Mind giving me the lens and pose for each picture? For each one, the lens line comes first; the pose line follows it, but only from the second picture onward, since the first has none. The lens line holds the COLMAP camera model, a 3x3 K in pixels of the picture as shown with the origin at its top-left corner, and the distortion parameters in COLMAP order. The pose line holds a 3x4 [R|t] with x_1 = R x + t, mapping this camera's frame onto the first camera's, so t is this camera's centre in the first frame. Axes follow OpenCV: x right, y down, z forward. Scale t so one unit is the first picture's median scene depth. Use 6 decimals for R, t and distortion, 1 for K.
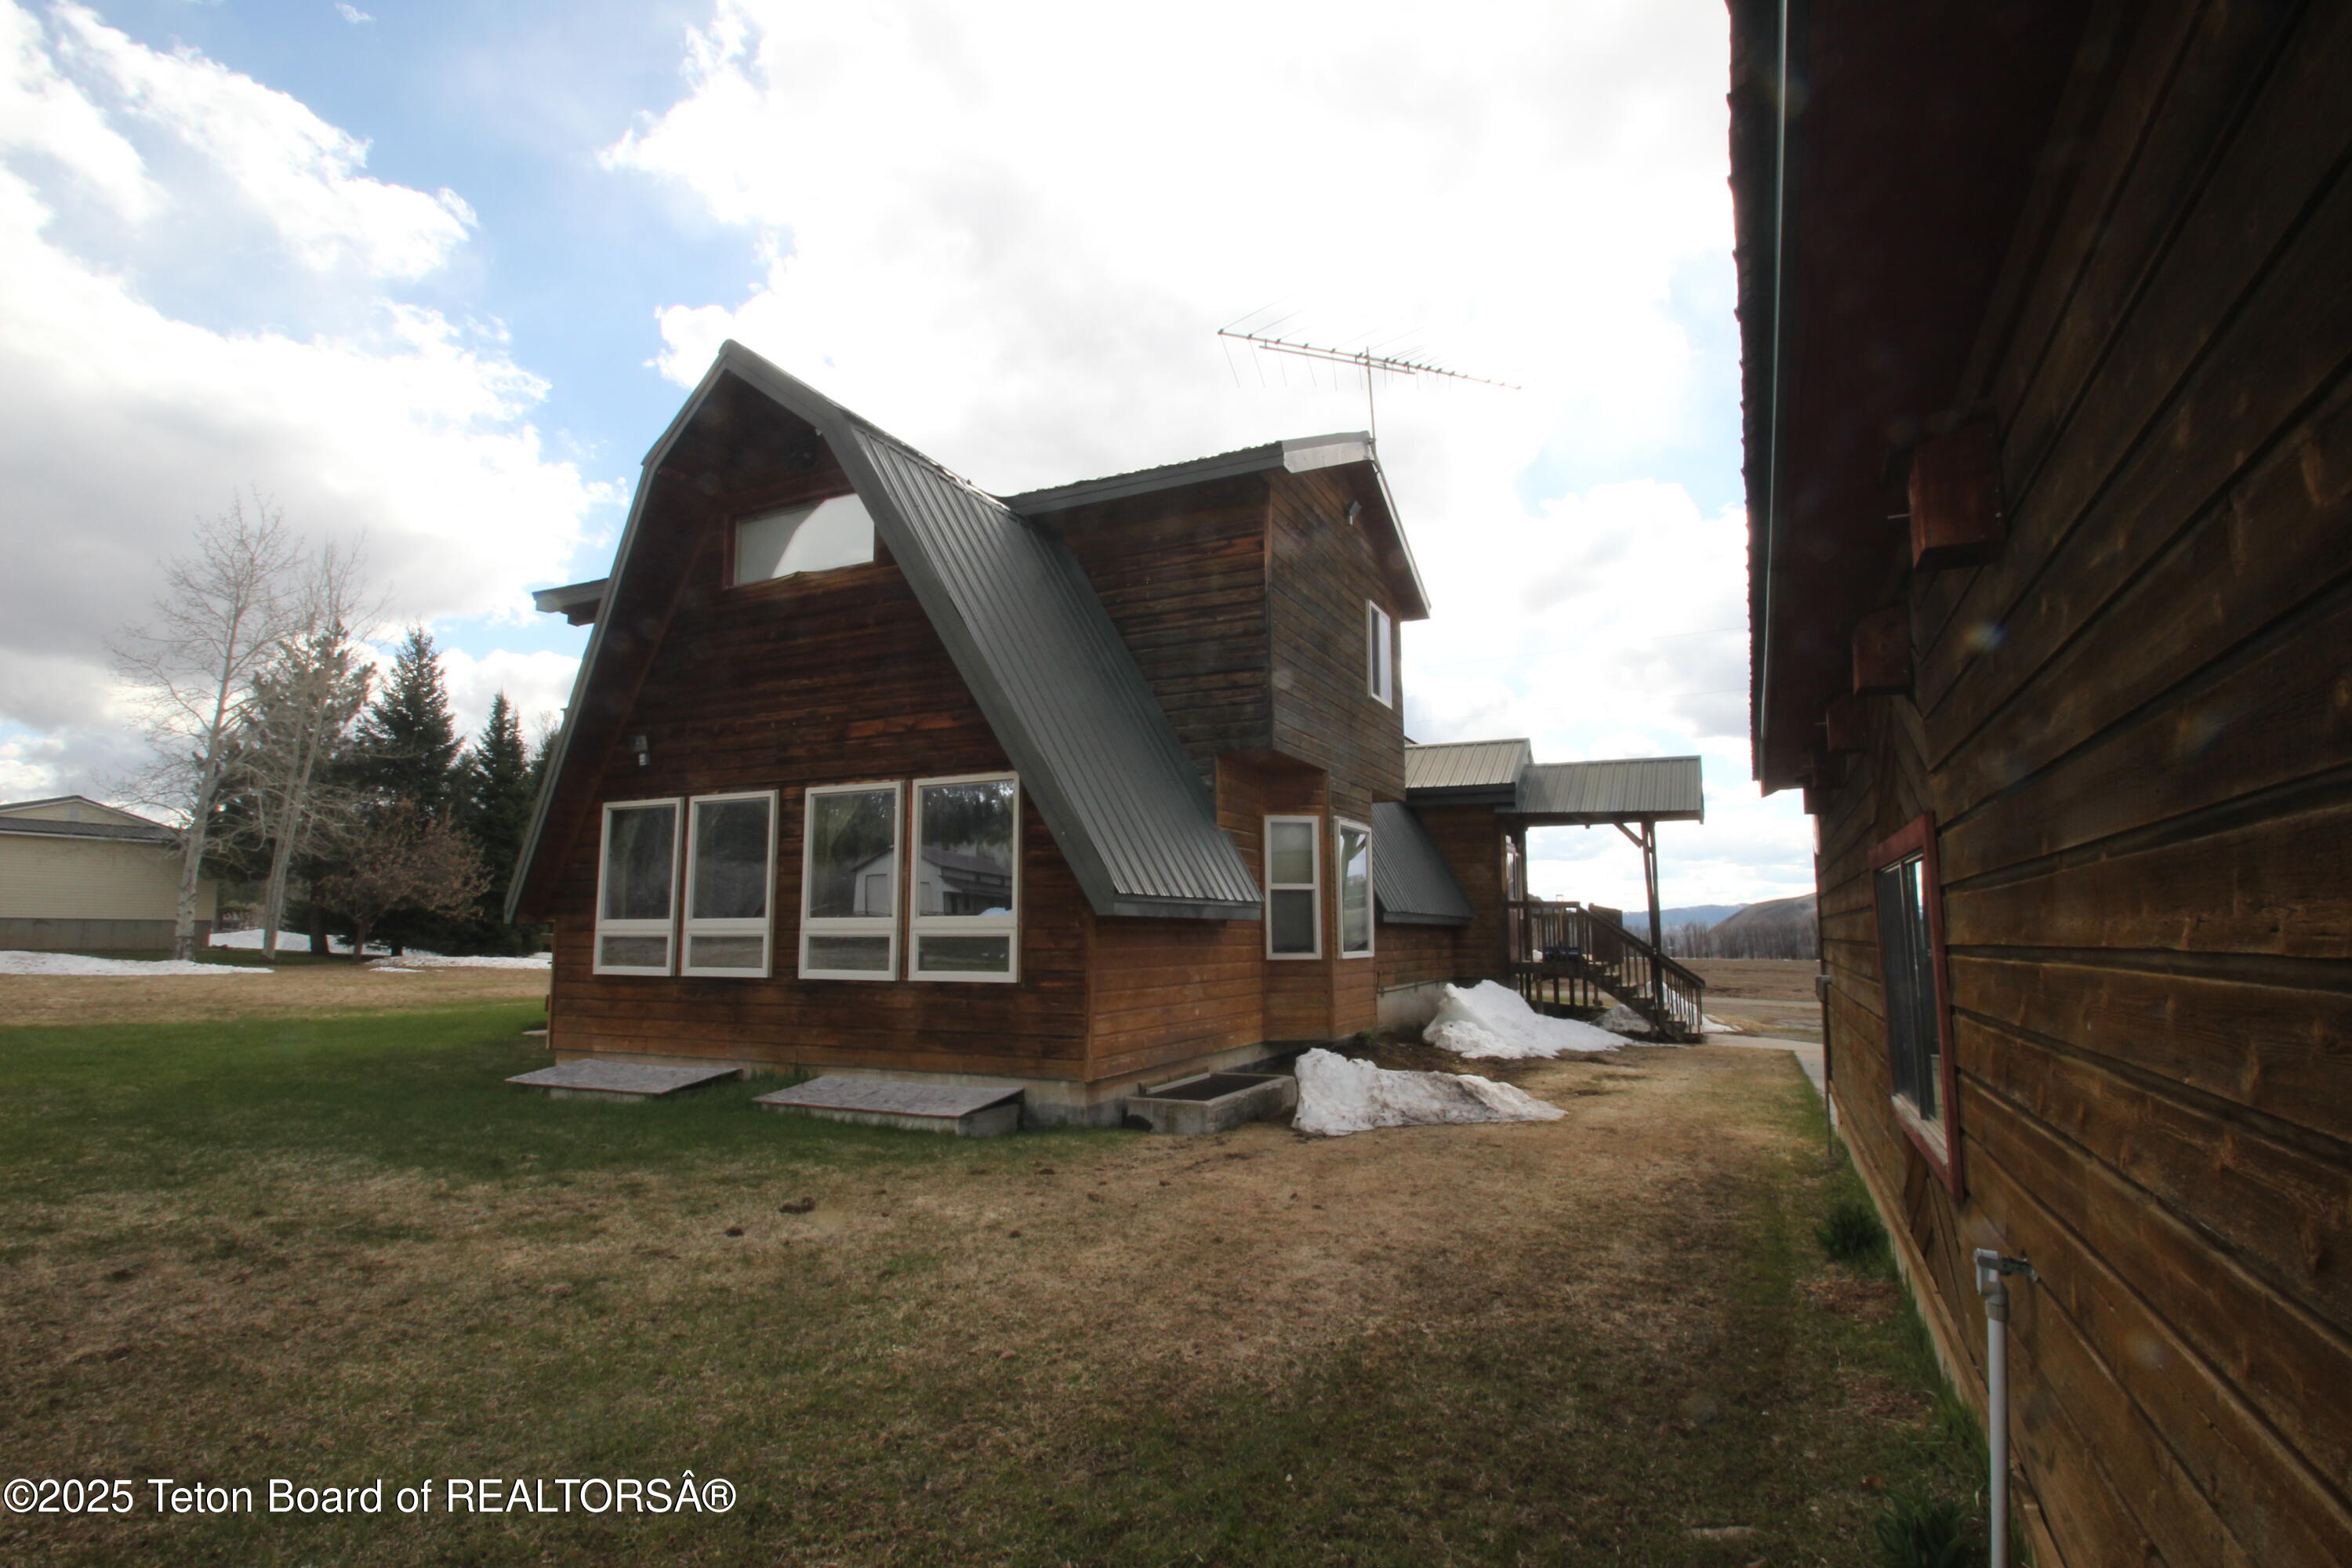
lens RADIAL K [[1148.9, 0, 1201.6], [0, 1148.9, 792.9], [0, 0, 1]] dist [0.036561, -0.026799]
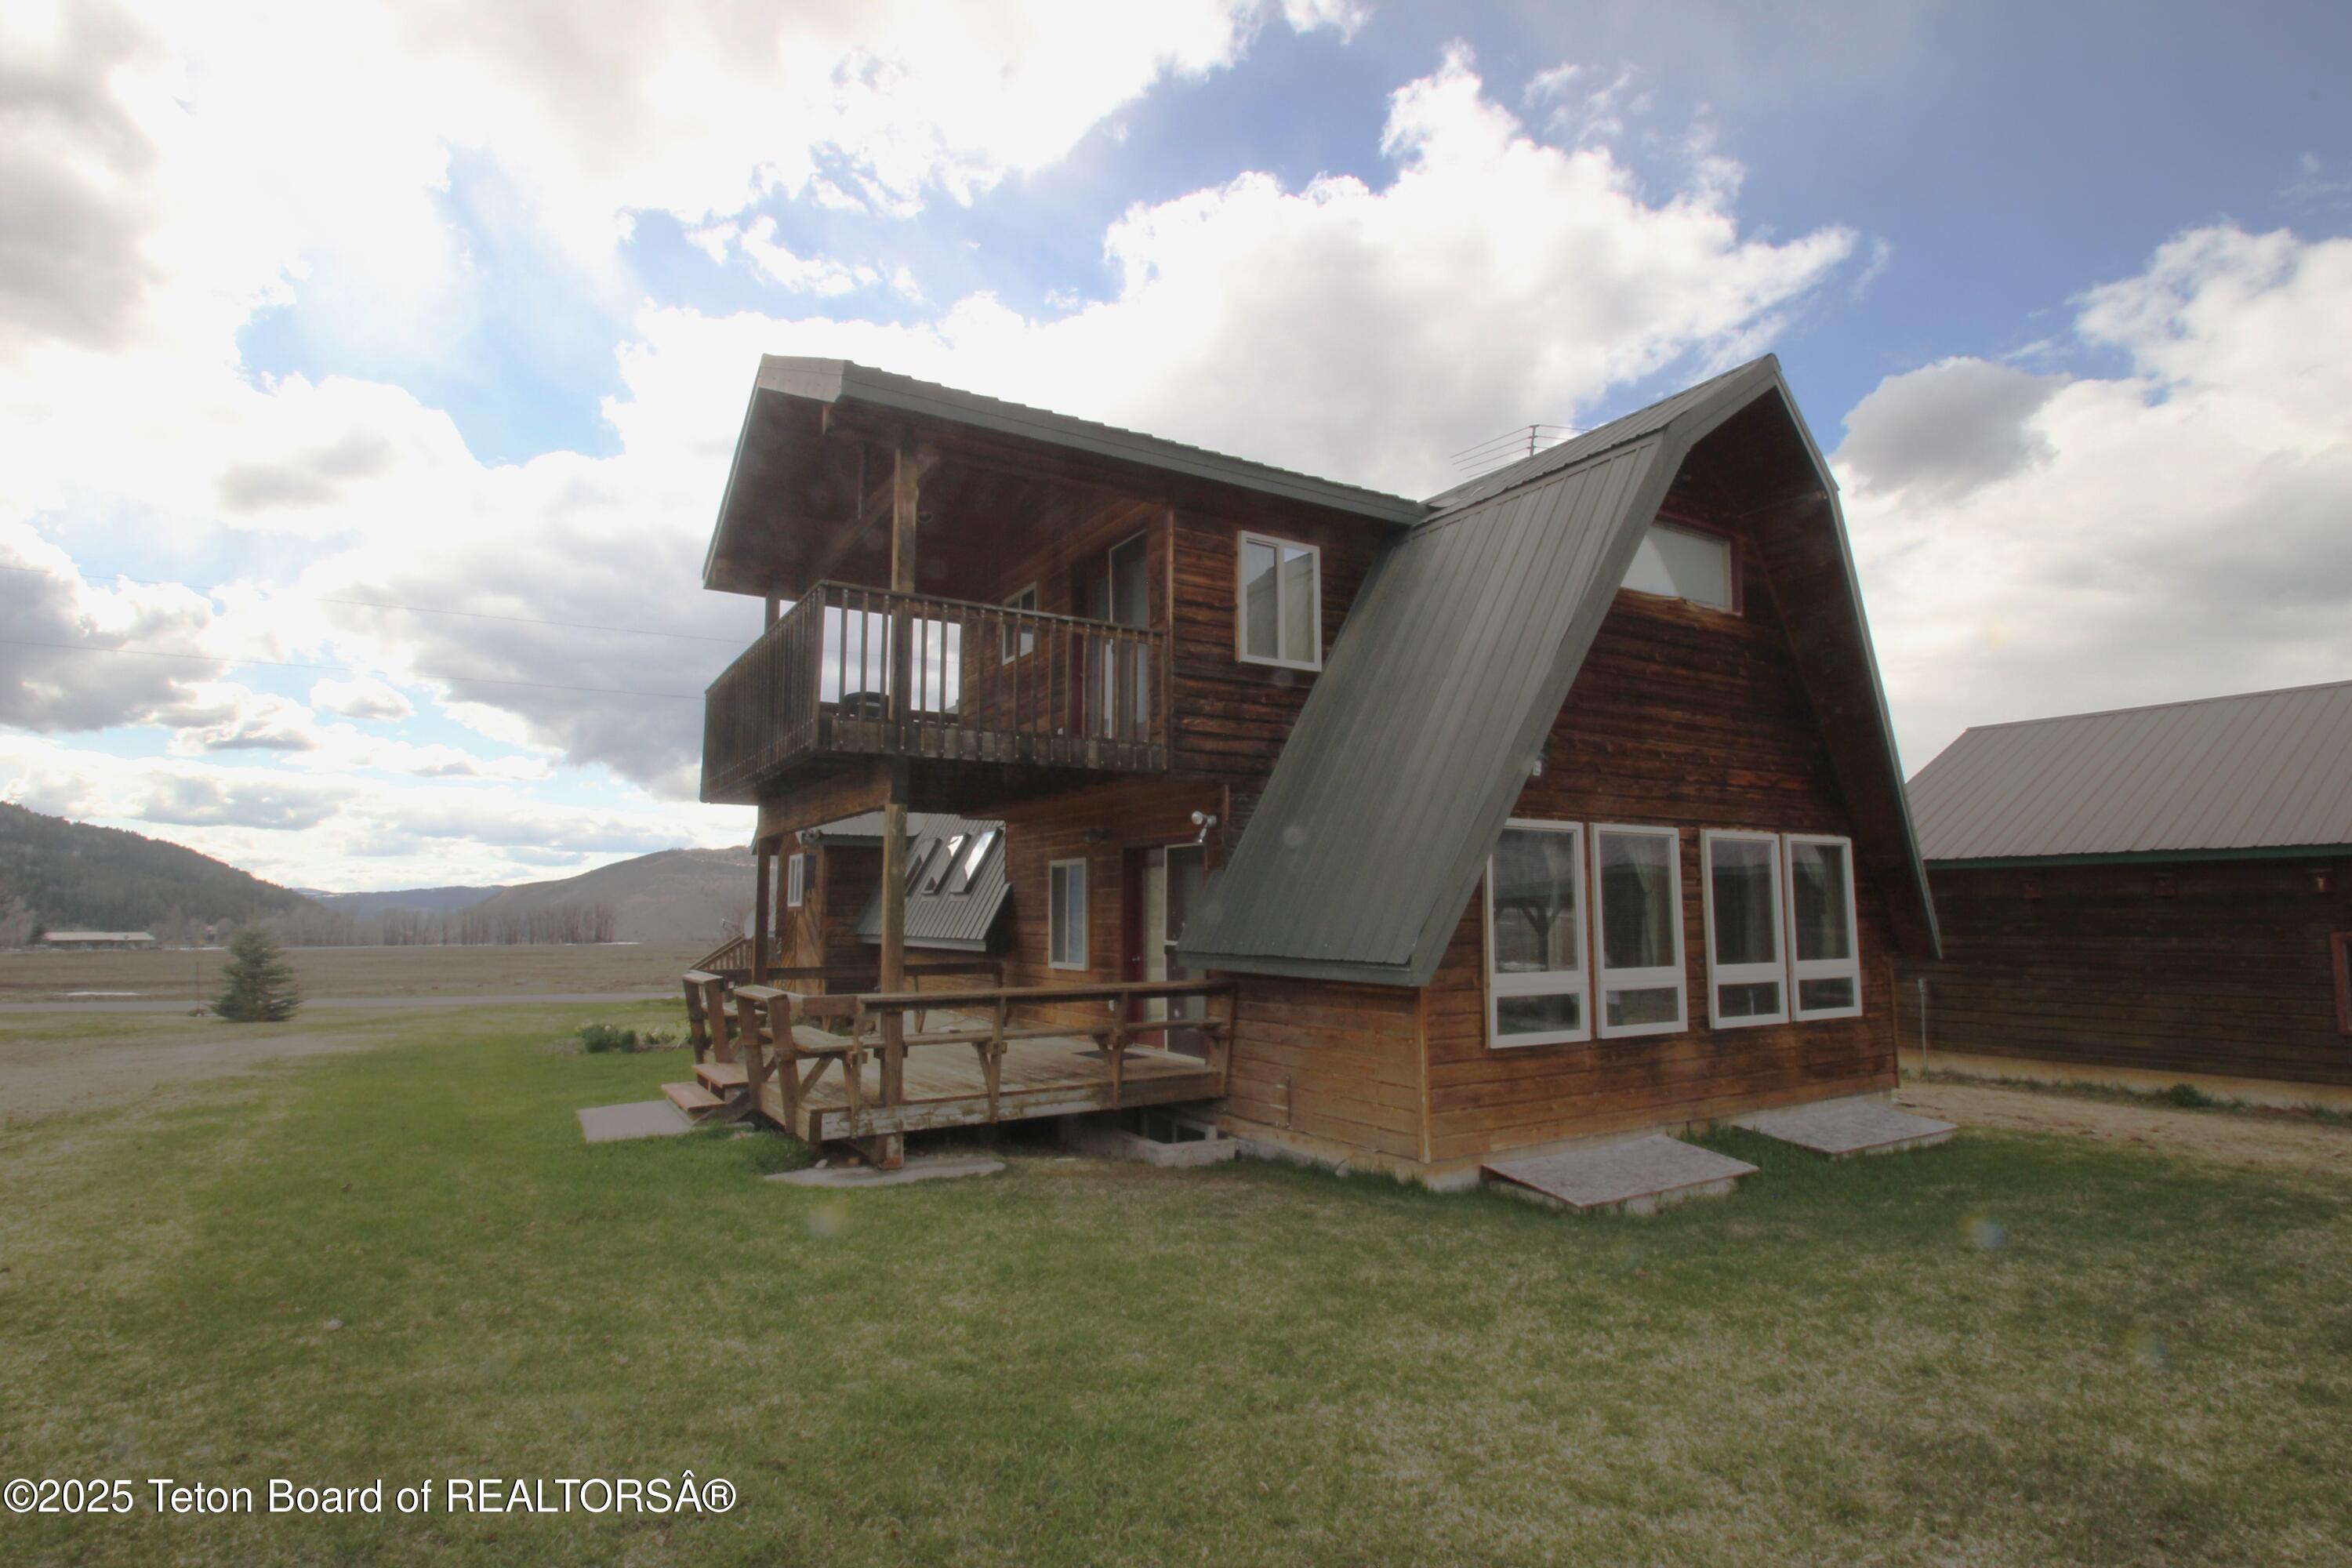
lens RADIAL K [[1148.9, 0, 1201.6], [0, 1148.9, 792.9], [0, 0, 1]] dist [0.036561, -0.026799]
pose [[0.517601, 0.086954, 0.851192, -1.373953], [-0.100416, 0.994121, -0.040494, 0.045721], [-0.849710, -0.064514, 0.523289, 0.849044]]
